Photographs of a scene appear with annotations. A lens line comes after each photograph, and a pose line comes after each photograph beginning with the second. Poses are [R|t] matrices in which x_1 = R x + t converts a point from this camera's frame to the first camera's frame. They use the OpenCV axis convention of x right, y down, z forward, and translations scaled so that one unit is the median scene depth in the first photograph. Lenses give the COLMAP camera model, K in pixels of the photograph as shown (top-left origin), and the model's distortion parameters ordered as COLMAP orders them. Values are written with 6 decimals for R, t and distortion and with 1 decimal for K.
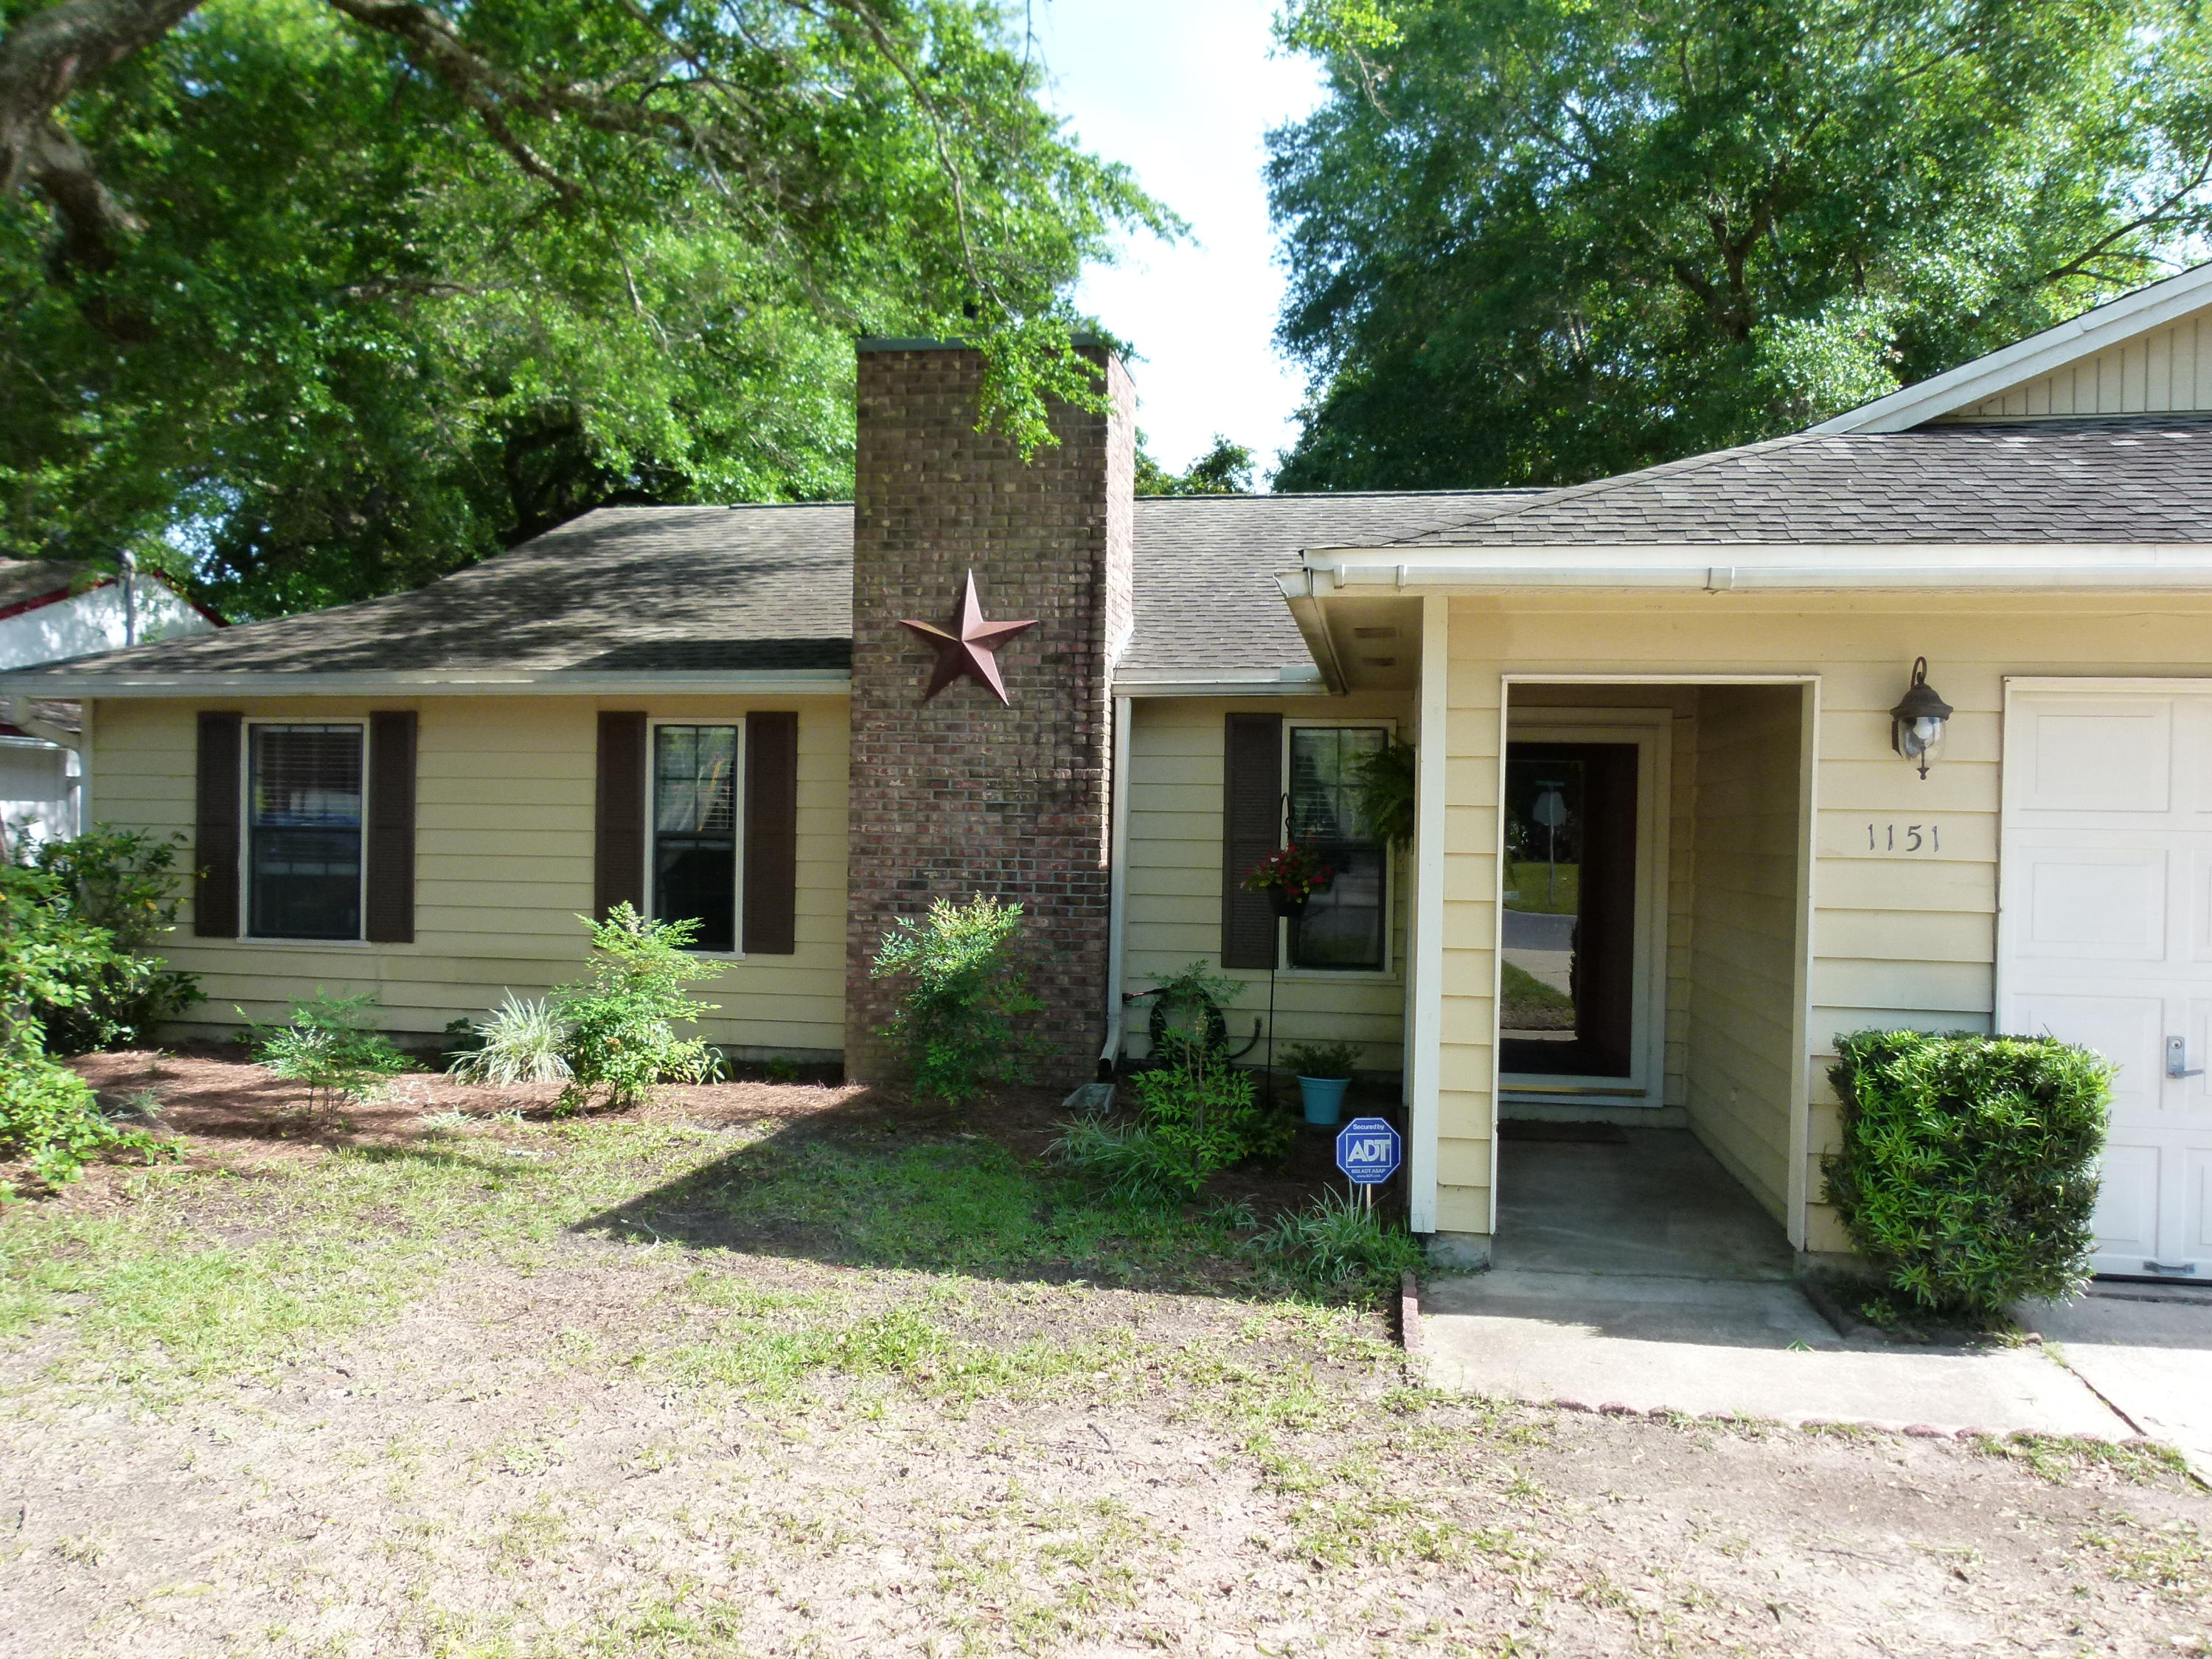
lens RADIAL K [[1656.4, 0, 1107.4], [0, 1656.4, 849.4], [0, 0, 1]] dist [-0.048939, 0.043750]
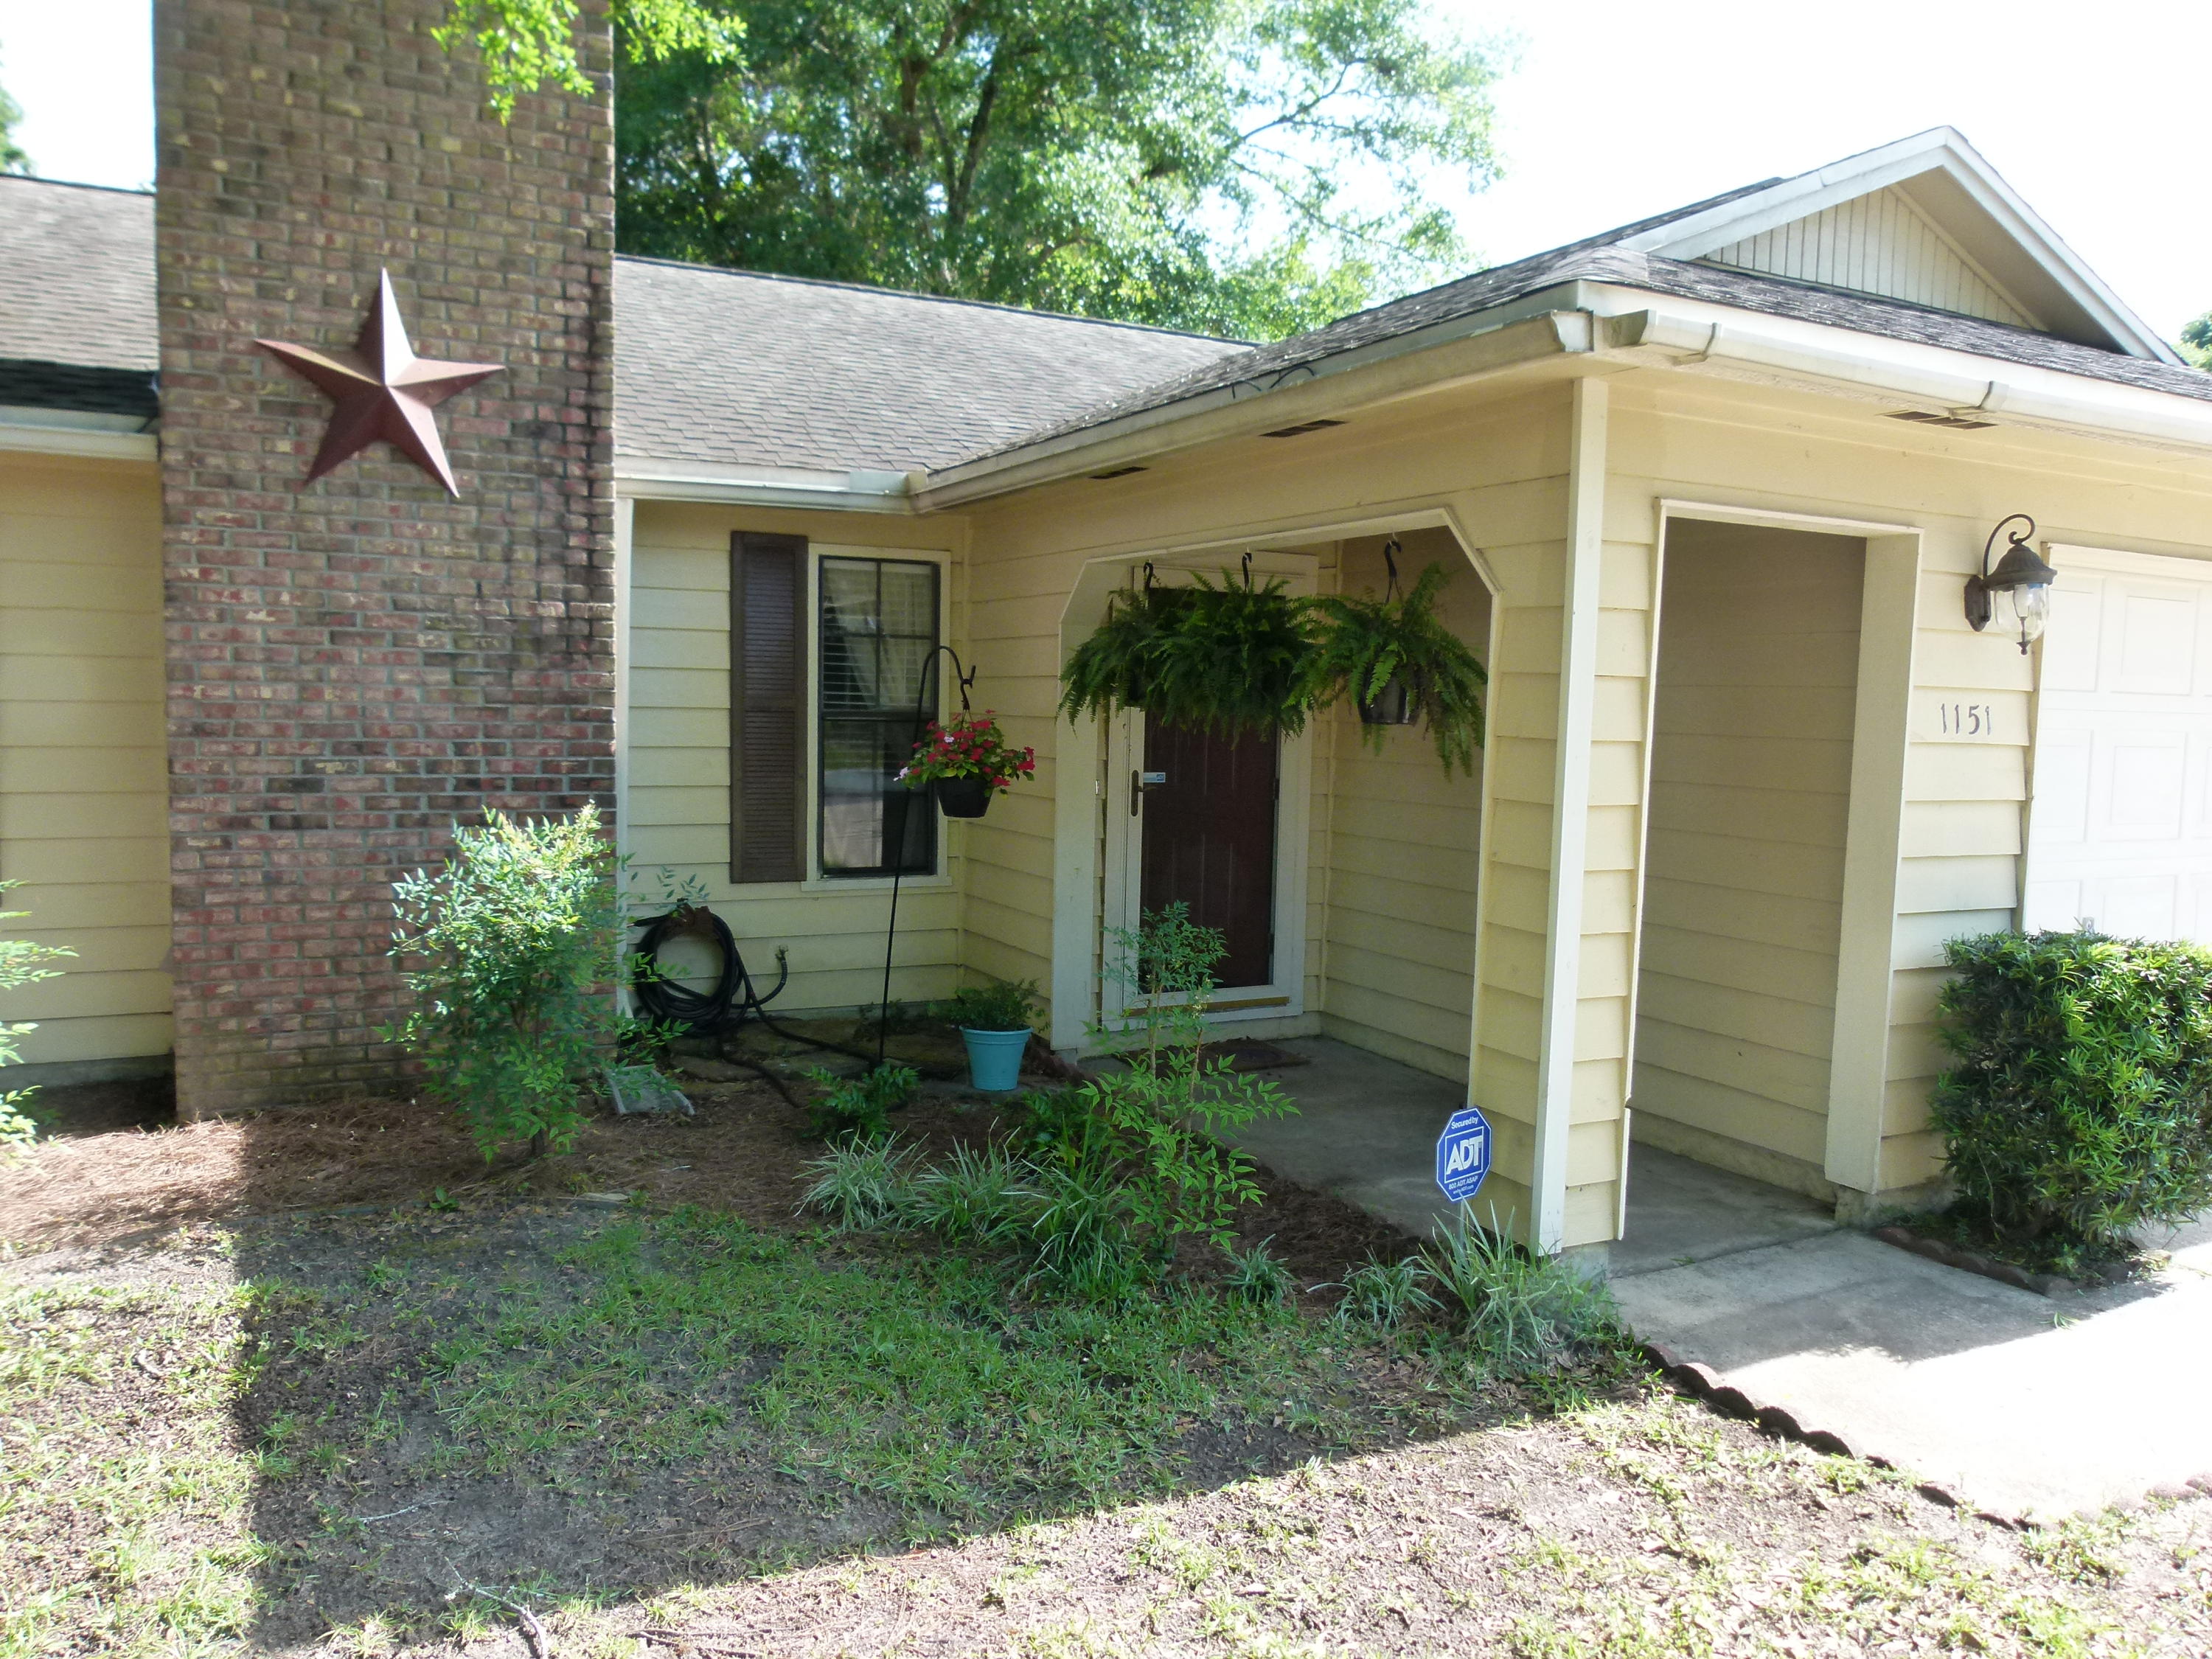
lens RADIAL K [[1656.4, 0, 1107.4], [0, 1656.4, 849.4], [0, 0, 1]] dist [-0.048939, 0.043750]
pose [[0.792252, -0.054632, 0.607744, -0.253871], [-0.000659, 0.995907, 0.090384, -0.009965], [-0.610194, -0.072007, 0.788973, 0.343799]]
